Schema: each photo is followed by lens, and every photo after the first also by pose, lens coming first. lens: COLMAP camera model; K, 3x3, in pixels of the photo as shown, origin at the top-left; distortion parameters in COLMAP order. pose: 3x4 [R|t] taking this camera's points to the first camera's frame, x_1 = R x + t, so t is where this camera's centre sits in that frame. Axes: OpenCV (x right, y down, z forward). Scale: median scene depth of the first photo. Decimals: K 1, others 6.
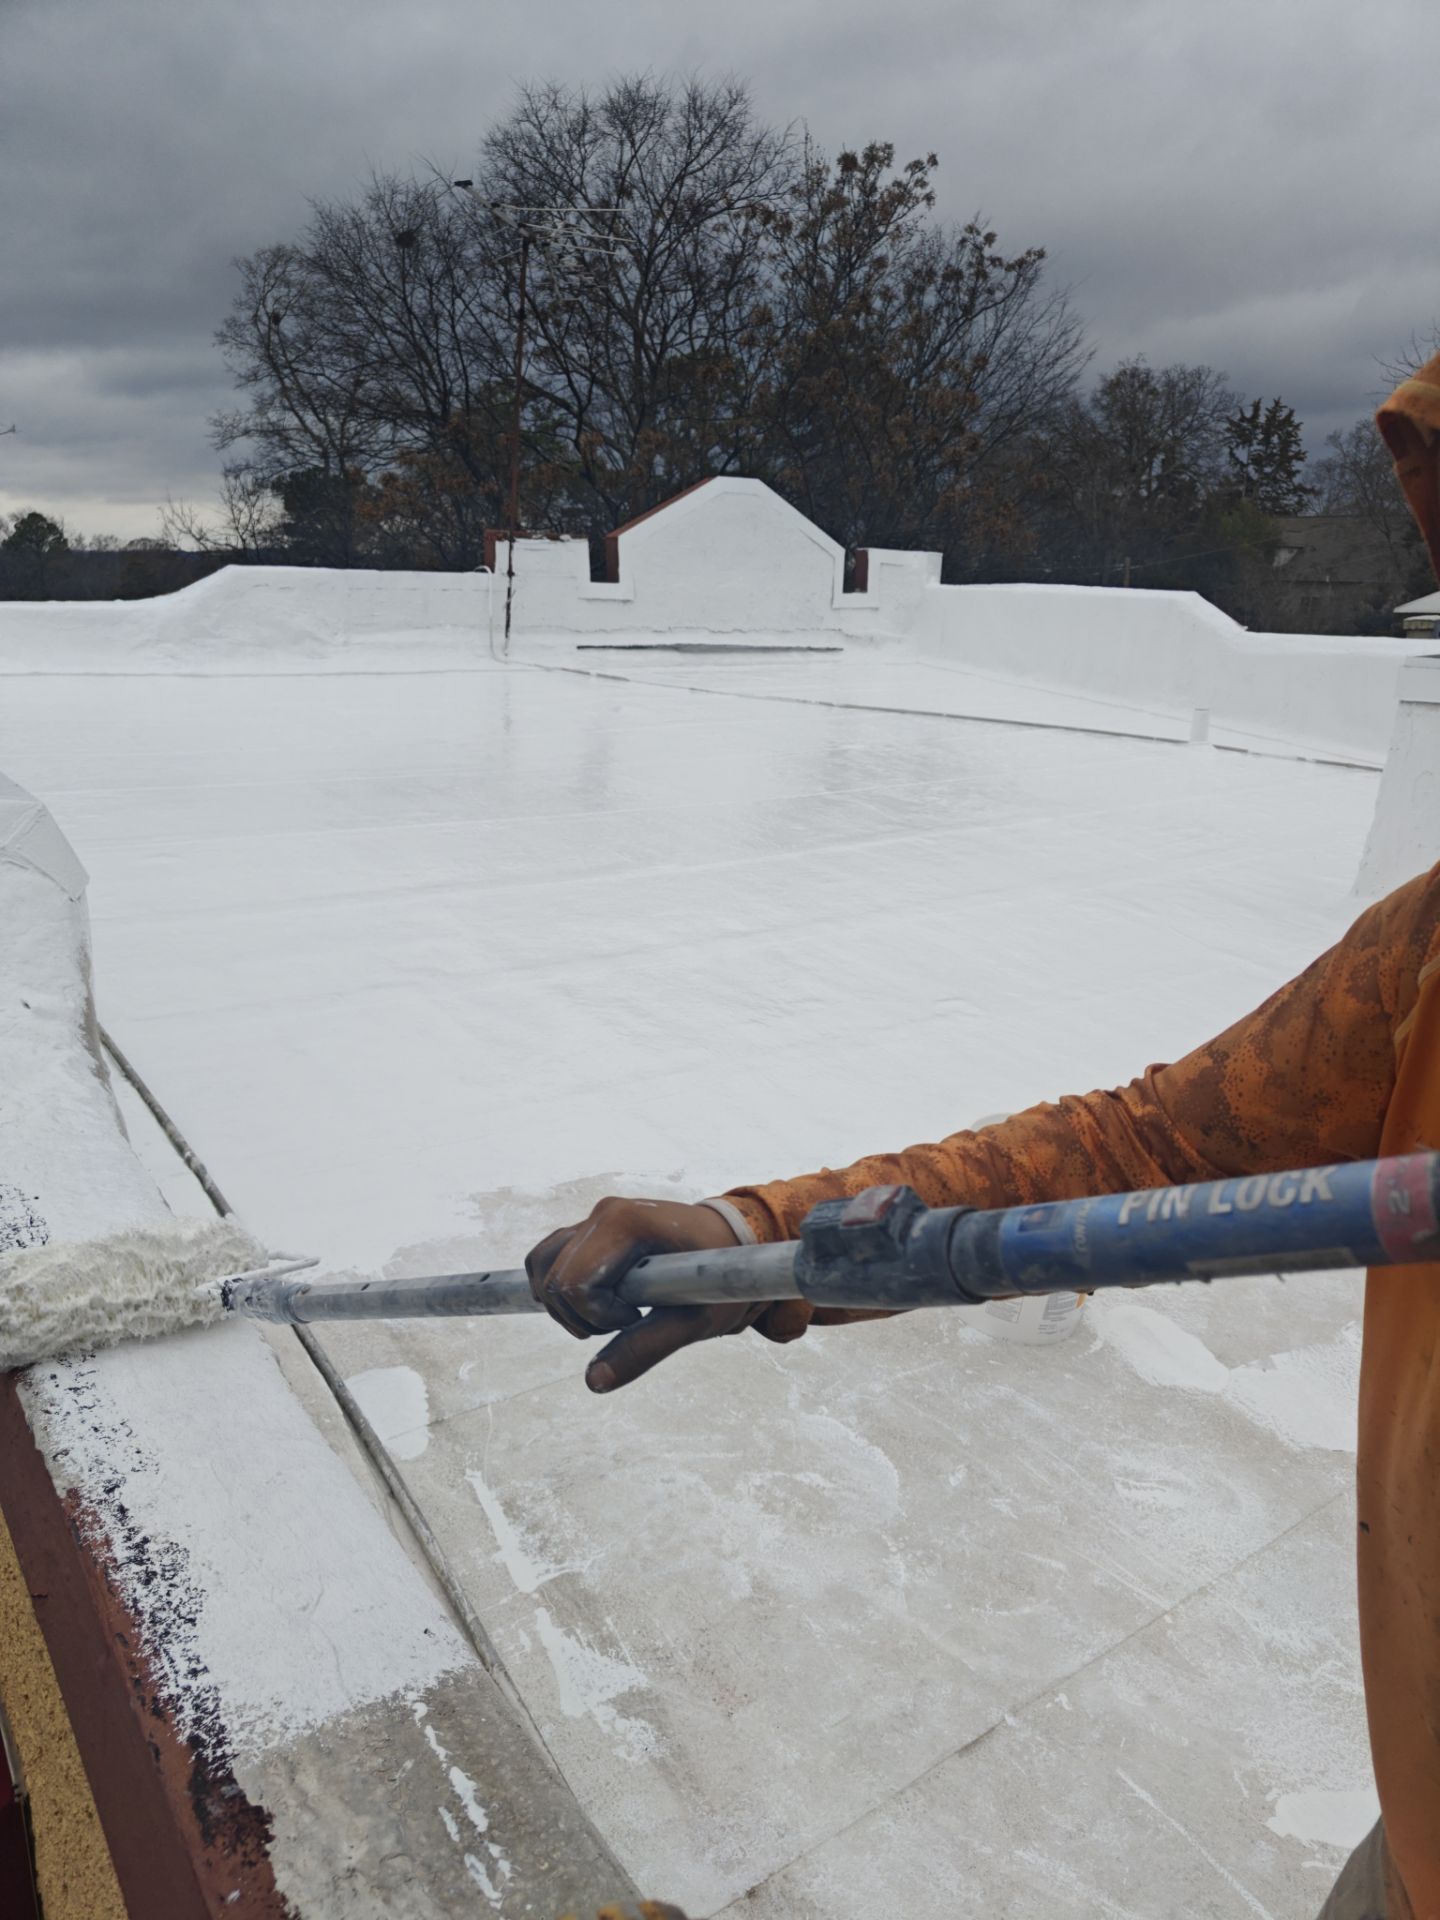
lens RADIAL K [[1312.4, 0, 719.1], [0, 1312.4, 982.9], [0, 0, 1]] dist [0.000844, -0.002090]
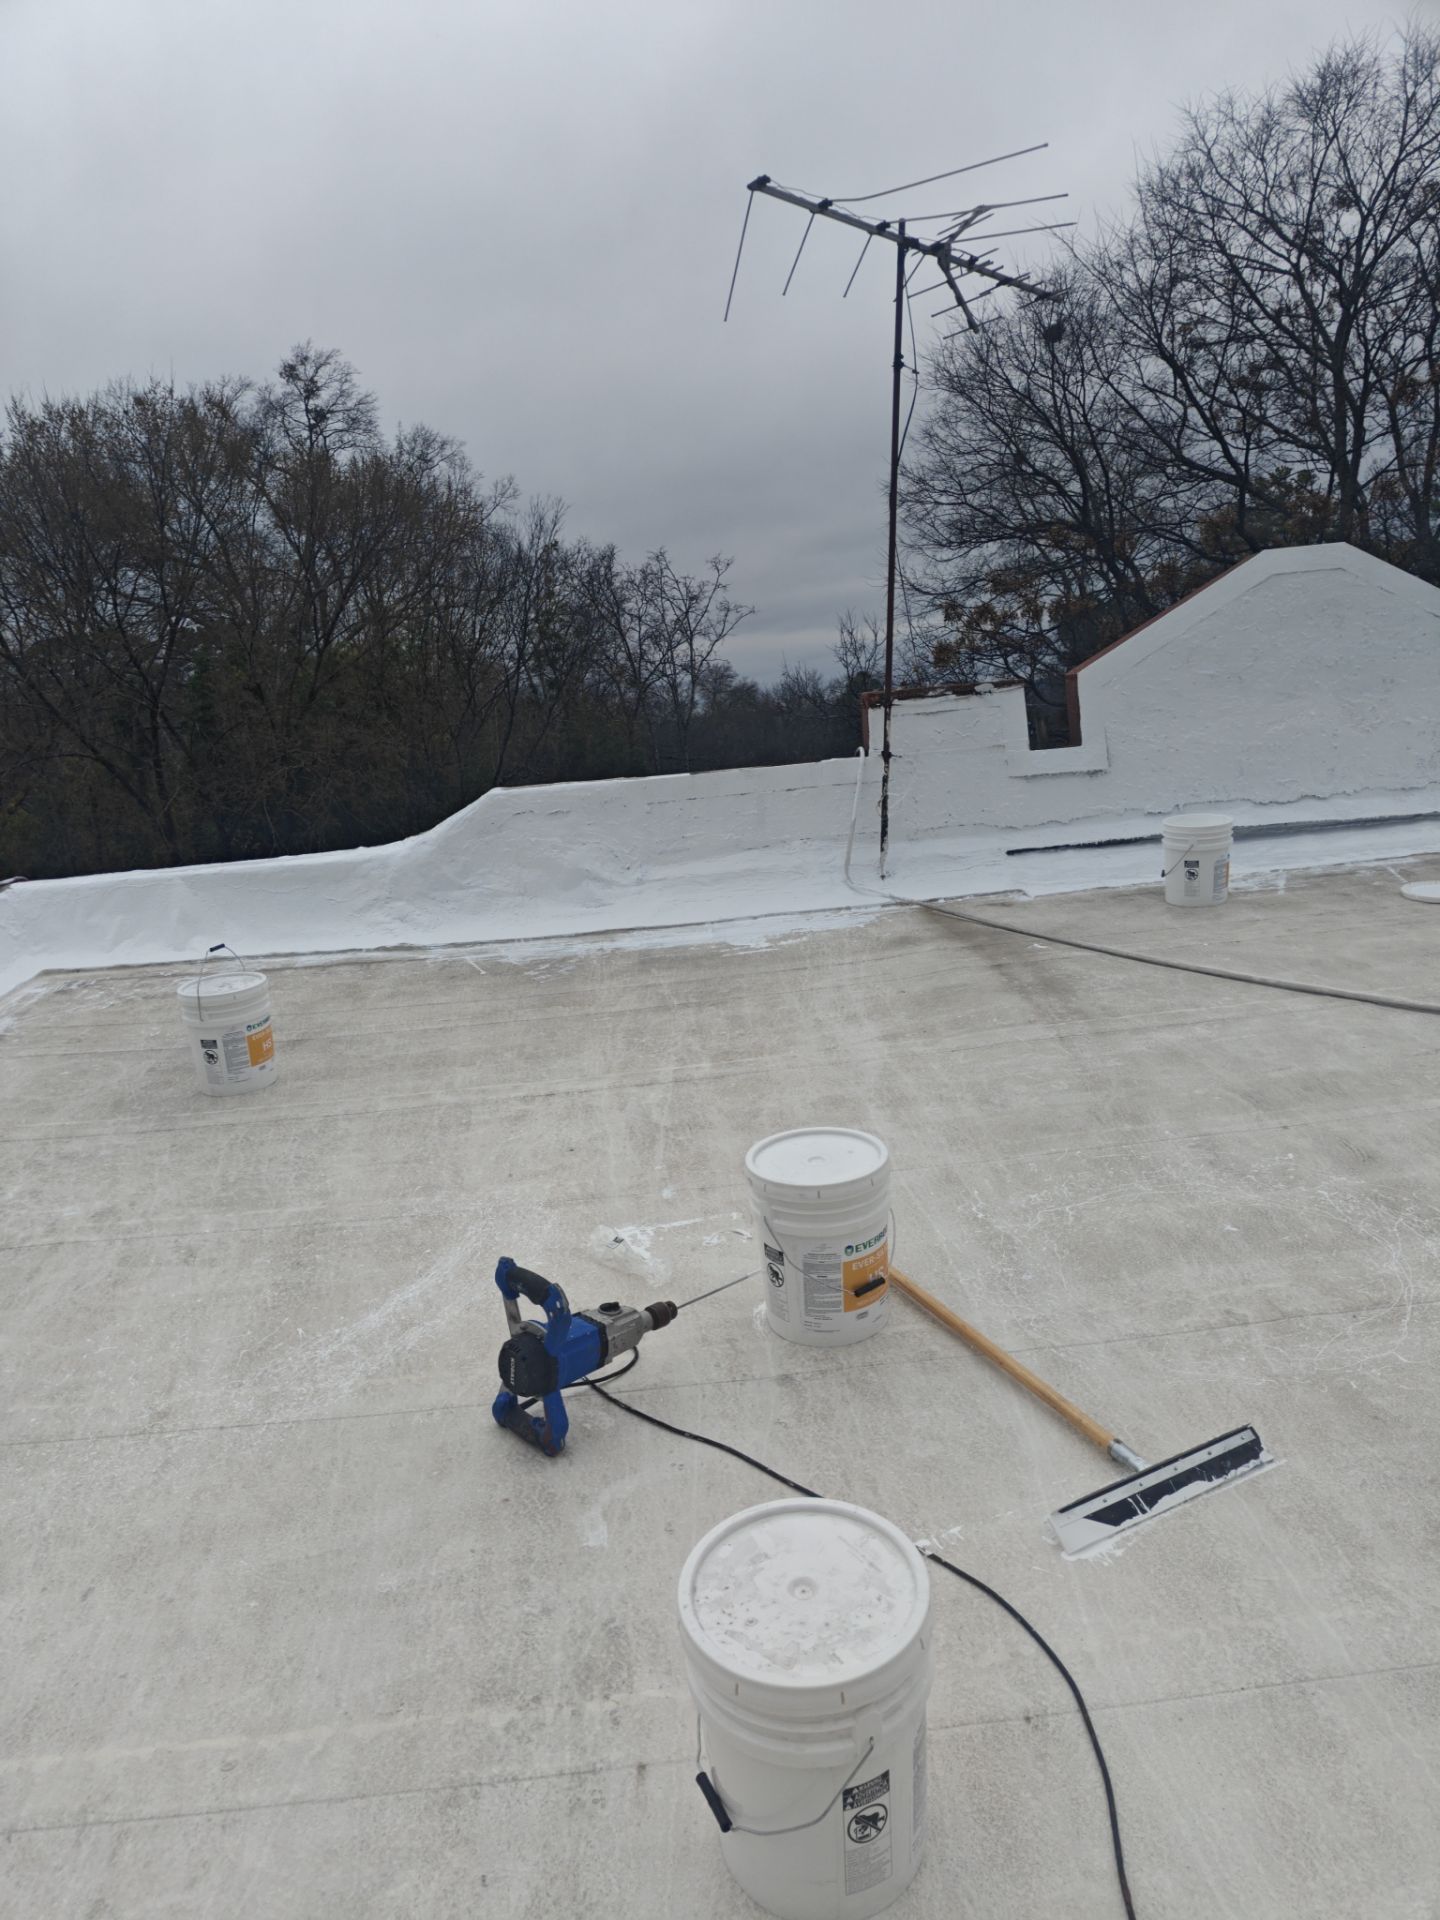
lens RADIAL K [[1312.4, 0, 703.1], [0, 1312.4, 1011.4], [0, 0, 1]] dist [0.000844, -0.002090]
pose [[0.834986, 0.013859, -0.550097, 0.056031], [-0.049618, 0.997507, -0.050183, -0.066162], [0.548030, 0.069197, 0.833592, 0.186560]]
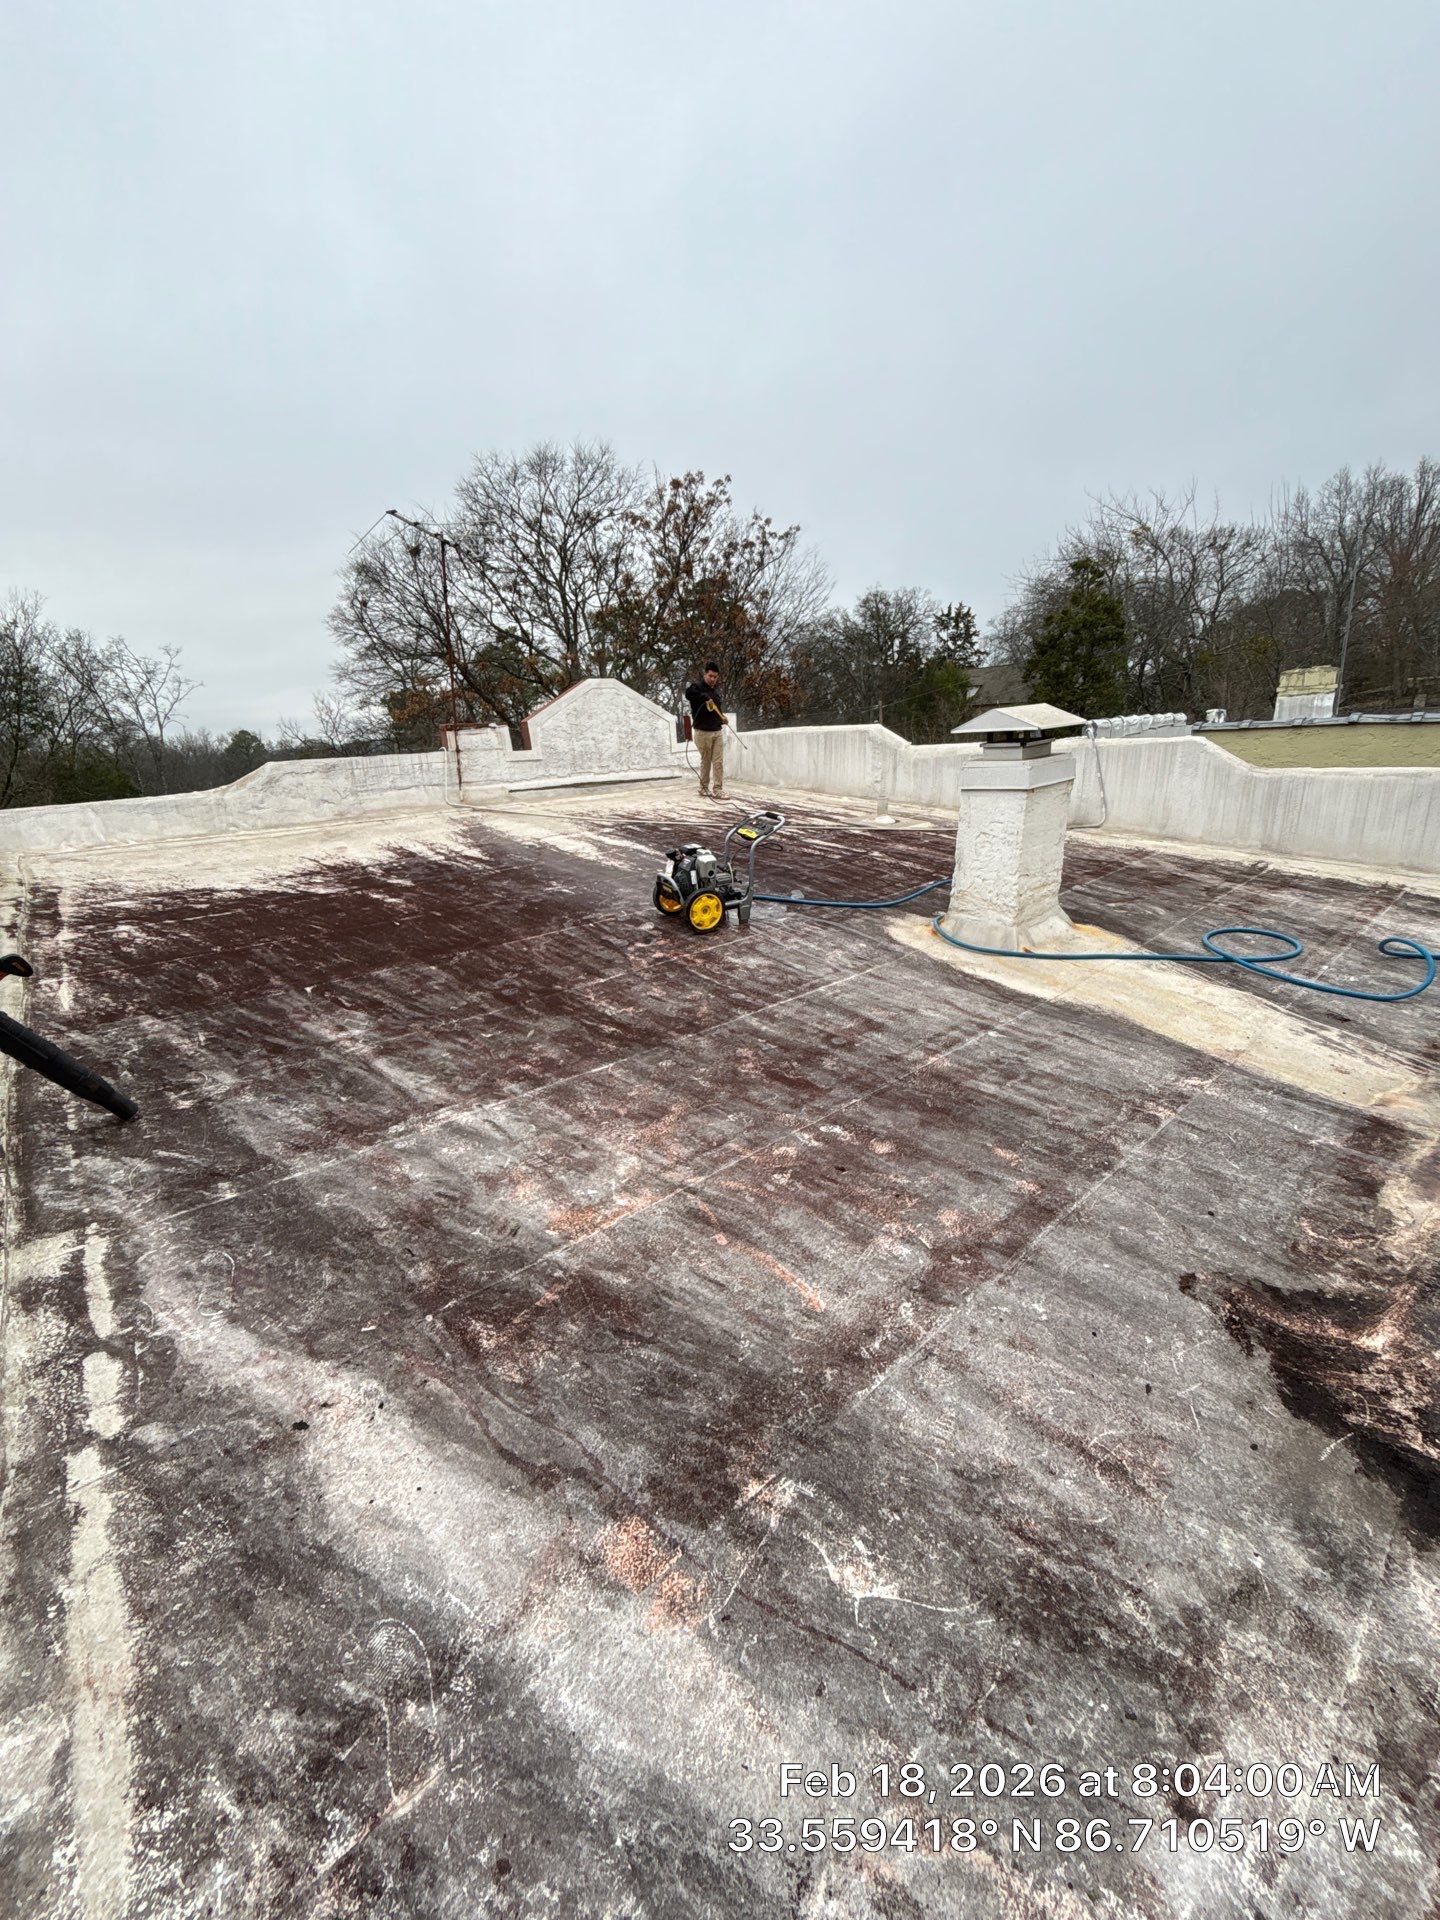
lens RADIAL K [[762.4, 0, 717.6], [0, 762.4, 970.2], [0, 0, 1]] dist [-0.016568, 0.002134]
pose [[0.993505, -0.103517, 0.047251, 0.038072], [0.103119, 0.994610, 0.010801, -0.009292], [-0.048115, -0.005858, 0.998825, 0.022788]]
